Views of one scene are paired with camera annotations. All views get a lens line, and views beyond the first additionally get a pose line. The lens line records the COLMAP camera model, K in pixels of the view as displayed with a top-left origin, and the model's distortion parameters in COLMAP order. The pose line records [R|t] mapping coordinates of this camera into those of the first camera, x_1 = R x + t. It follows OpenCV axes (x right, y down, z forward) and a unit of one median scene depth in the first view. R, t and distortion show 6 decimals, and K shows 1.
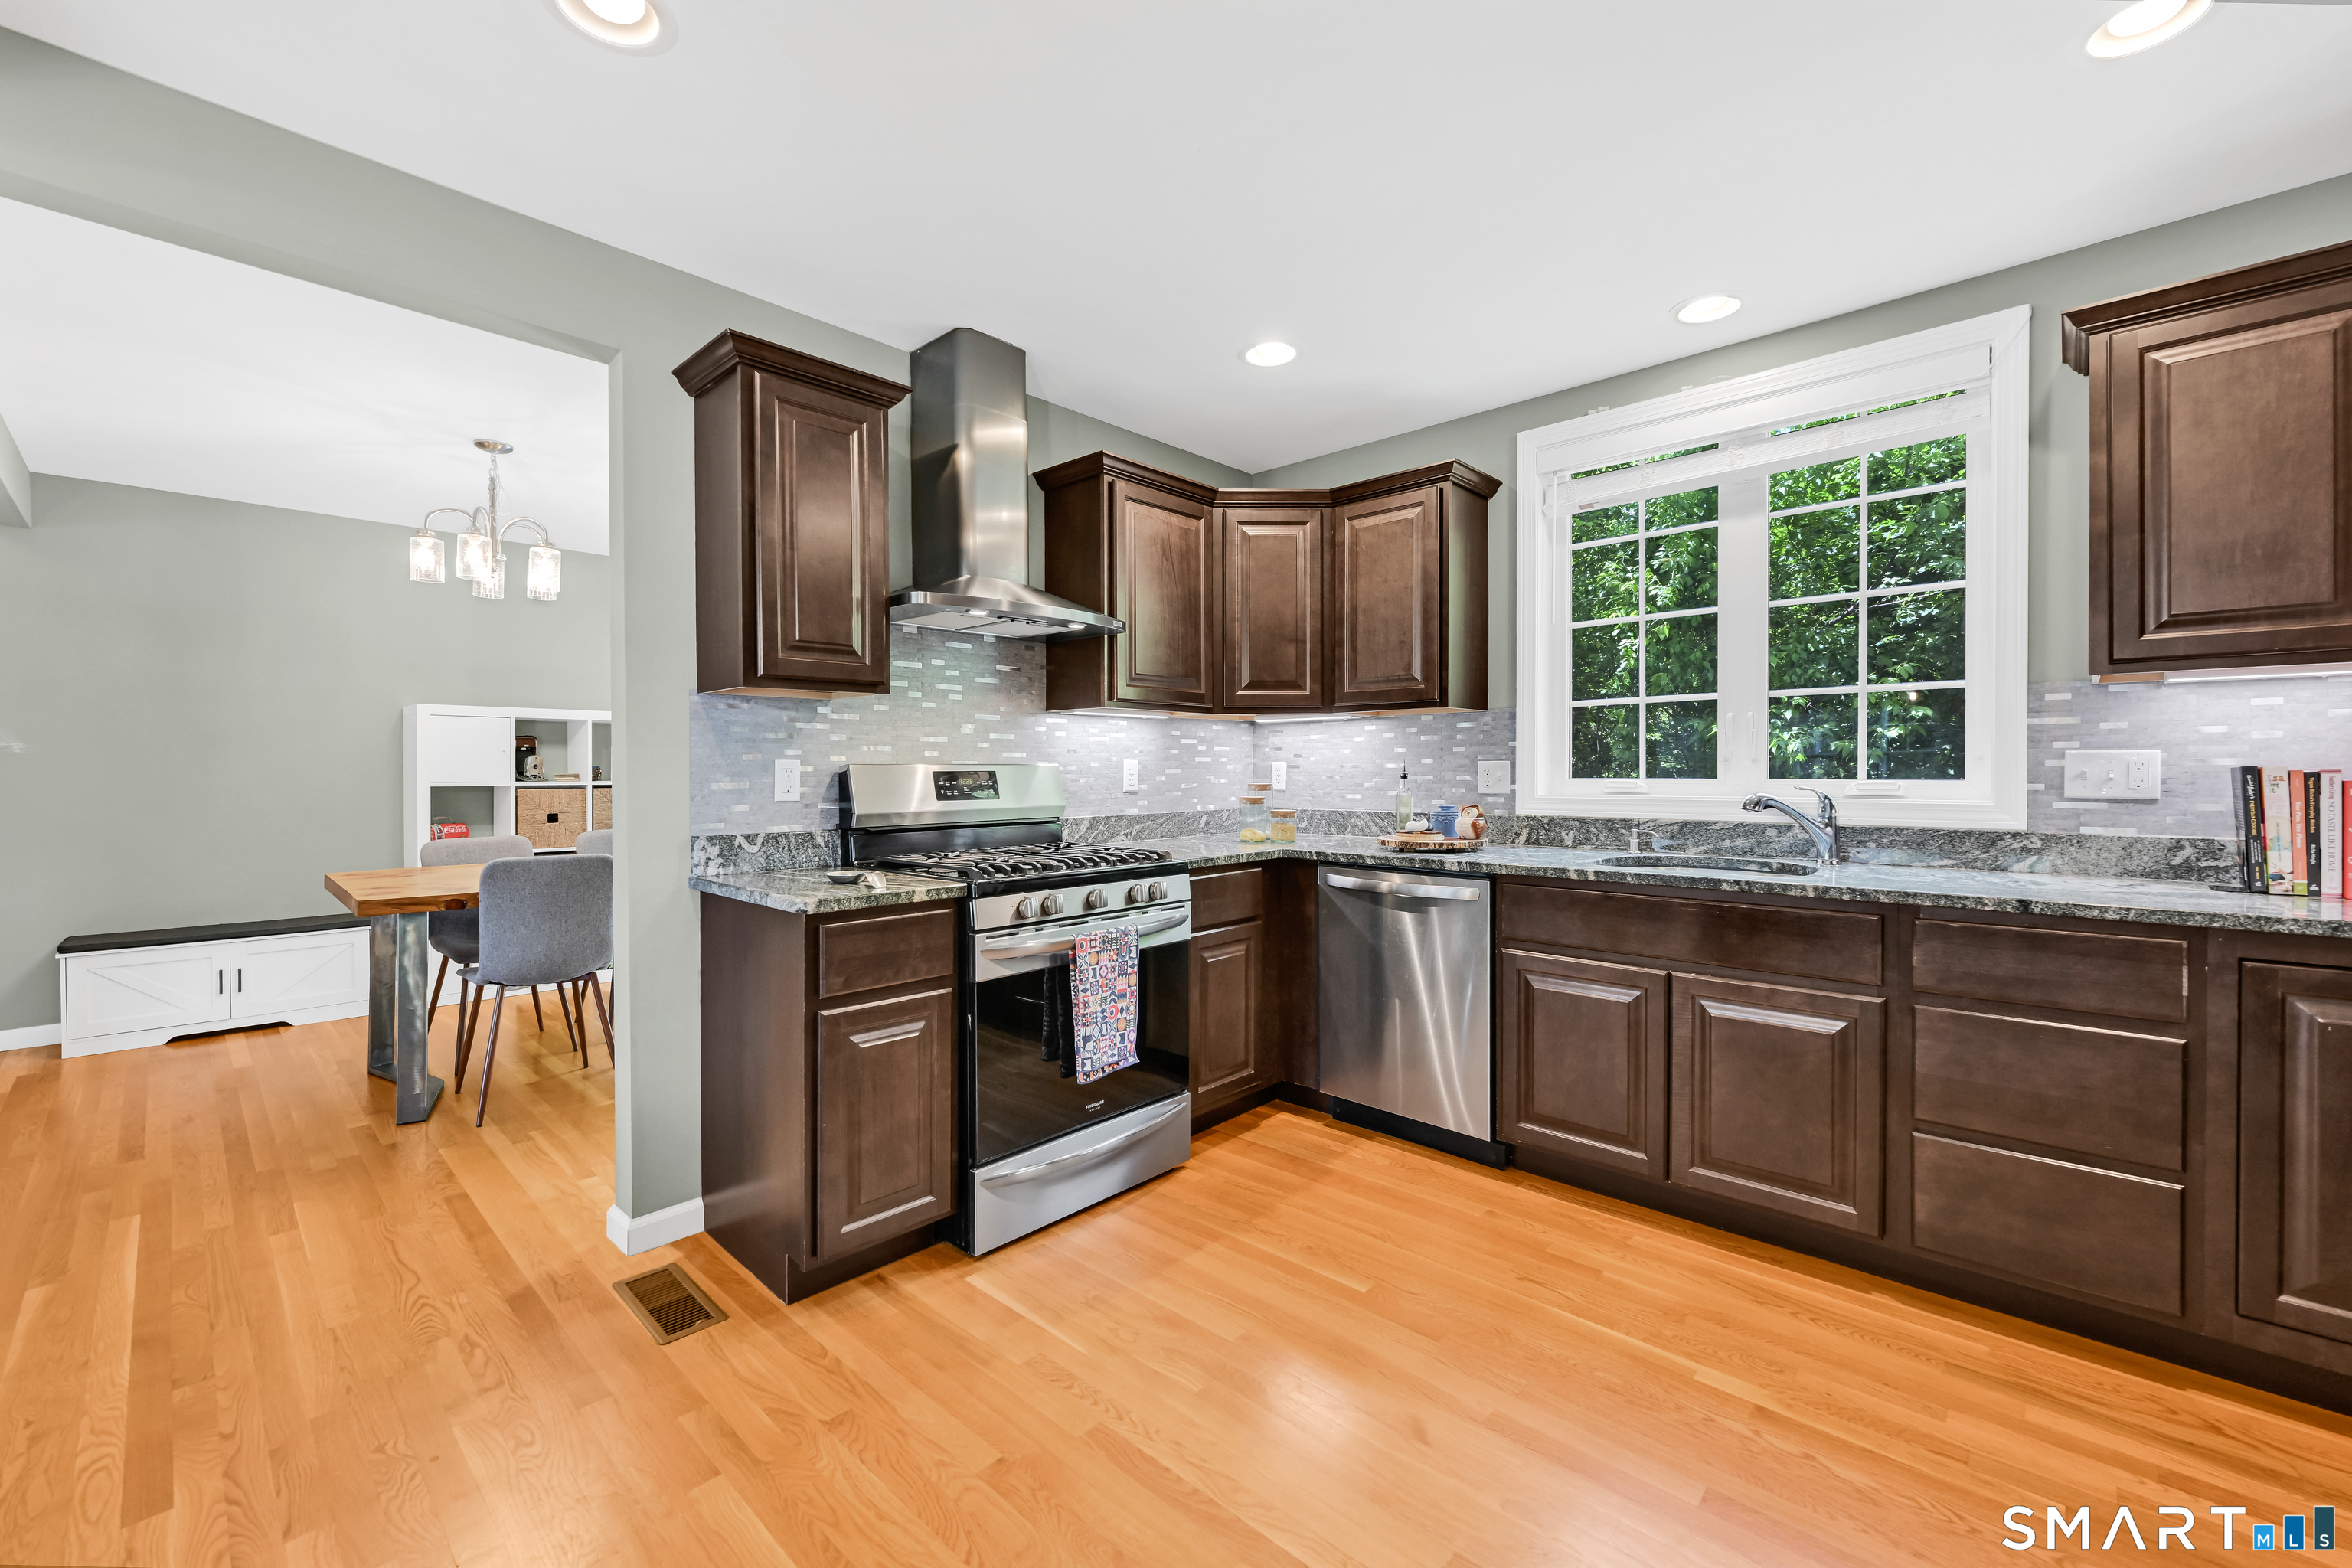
lens RADIAL K [[943.4, 0, 1179.2], [0, 943.4, 782.0], [0, 0, 1]] dist [0.001017, 0.000217]
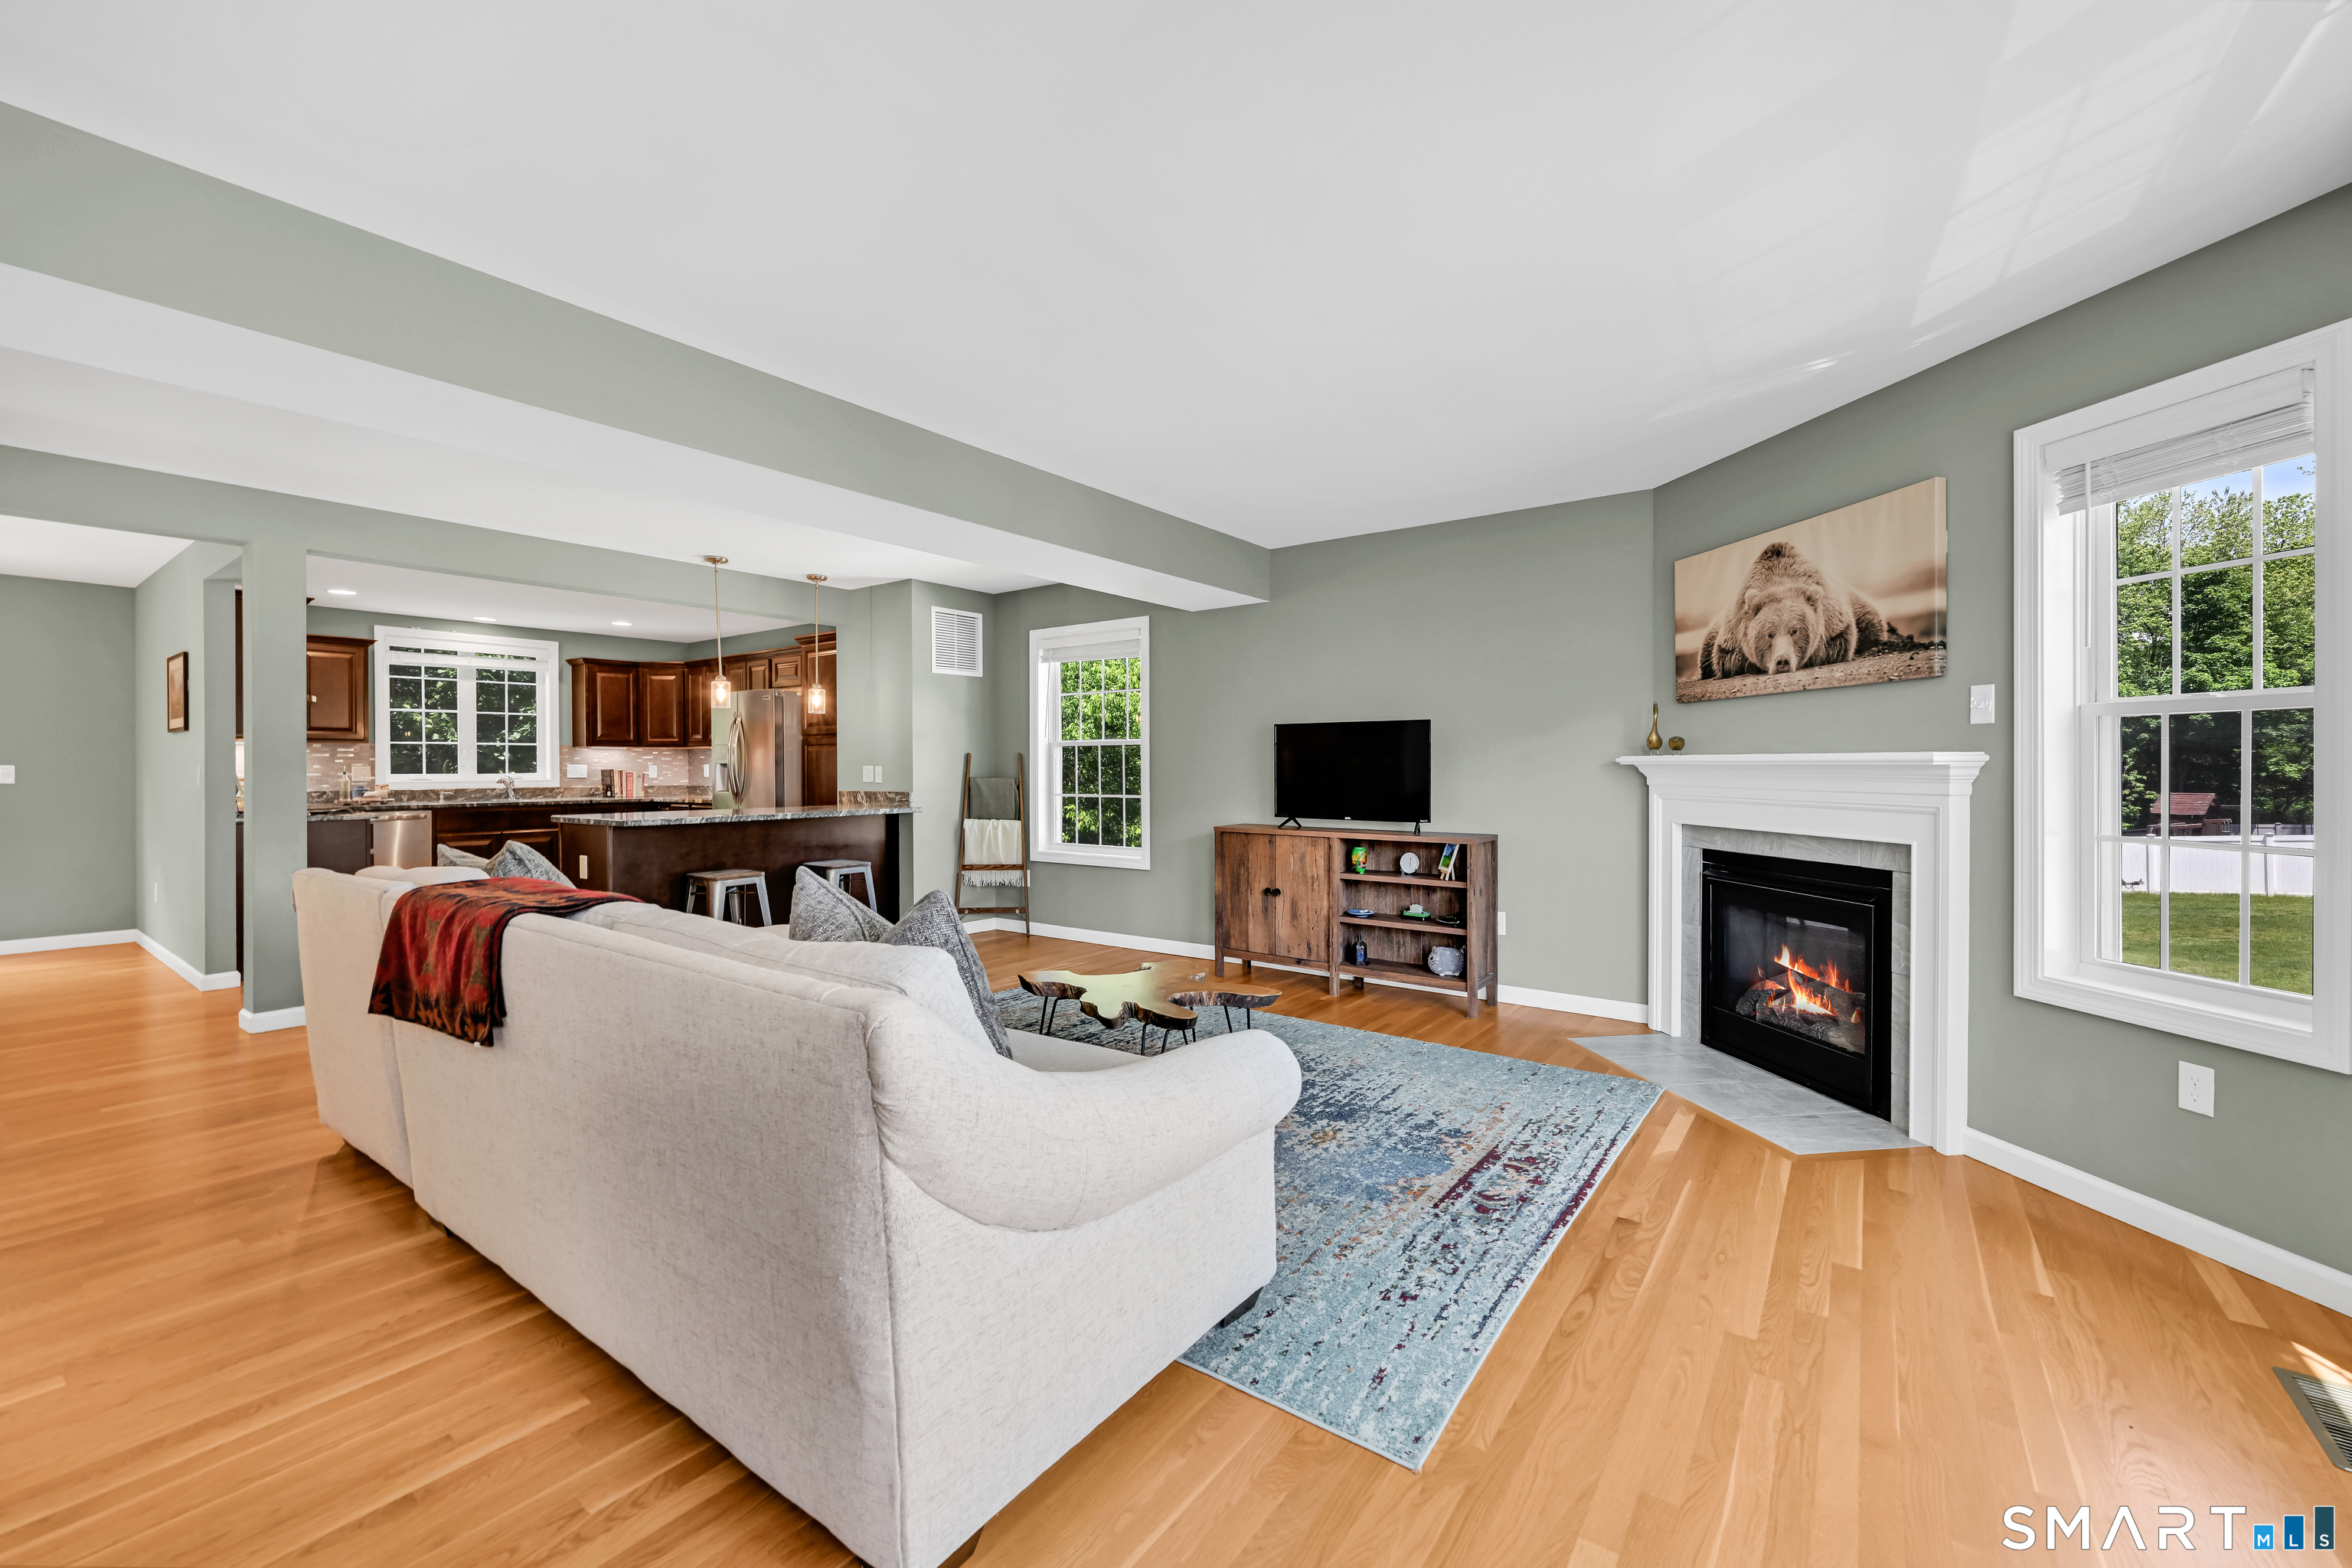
lens RADIAL K [[943.4, 0, 1169.0], [0, 943.4, 770.7], [0, 0, 1]] dist [0.001017, 0.000217]
pose [[-0.109801, 0.002385, 0.993951, -2.713084], [0.015631, 0.999878, -0.000673, 0.025972], [-0.993831, 0.015463, -0.109825, -0.865552]]
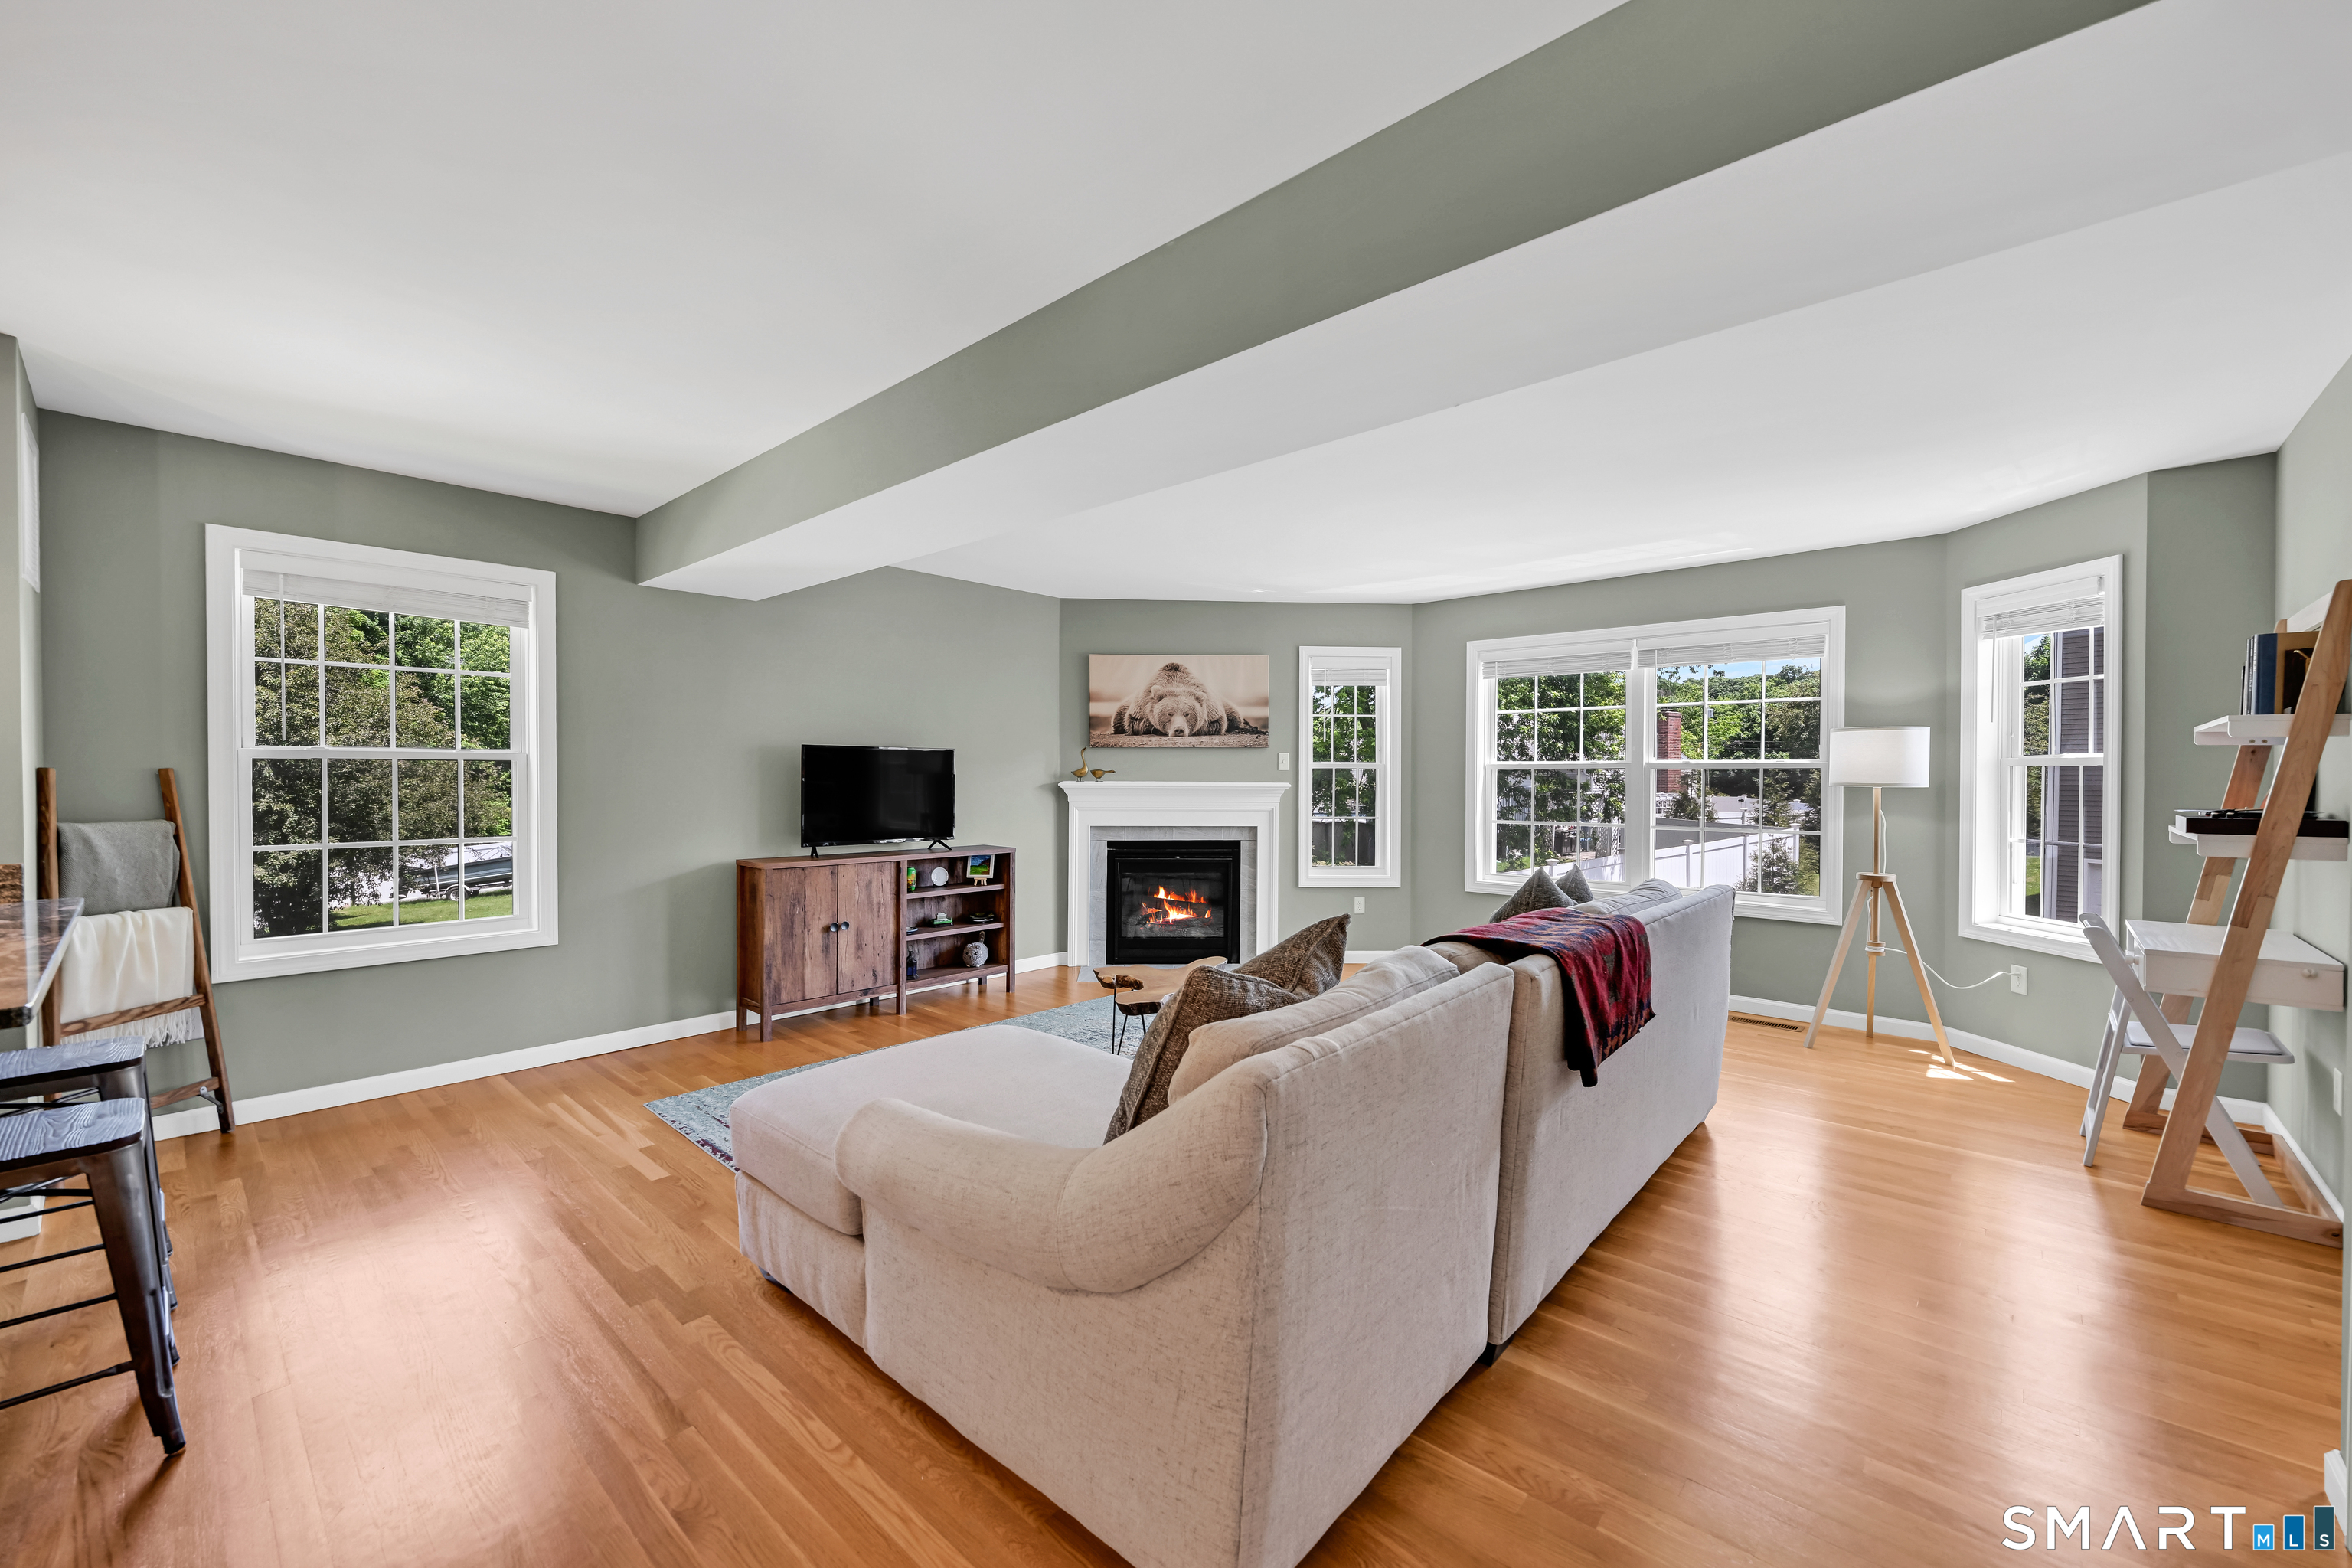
lens RADIAL K [[943.4, 0, 1183.6], [0, 943.4, 785.4], [0, 0, 1]] dist [0.001017, 0.000217]
pose [[-0.999861, 0.002401, -0.016500, -1.481205], [0.001979, 0.999671, 0.025571, -0.036140], [0.016556, 0.025535, -0.999537, 0.480596]]
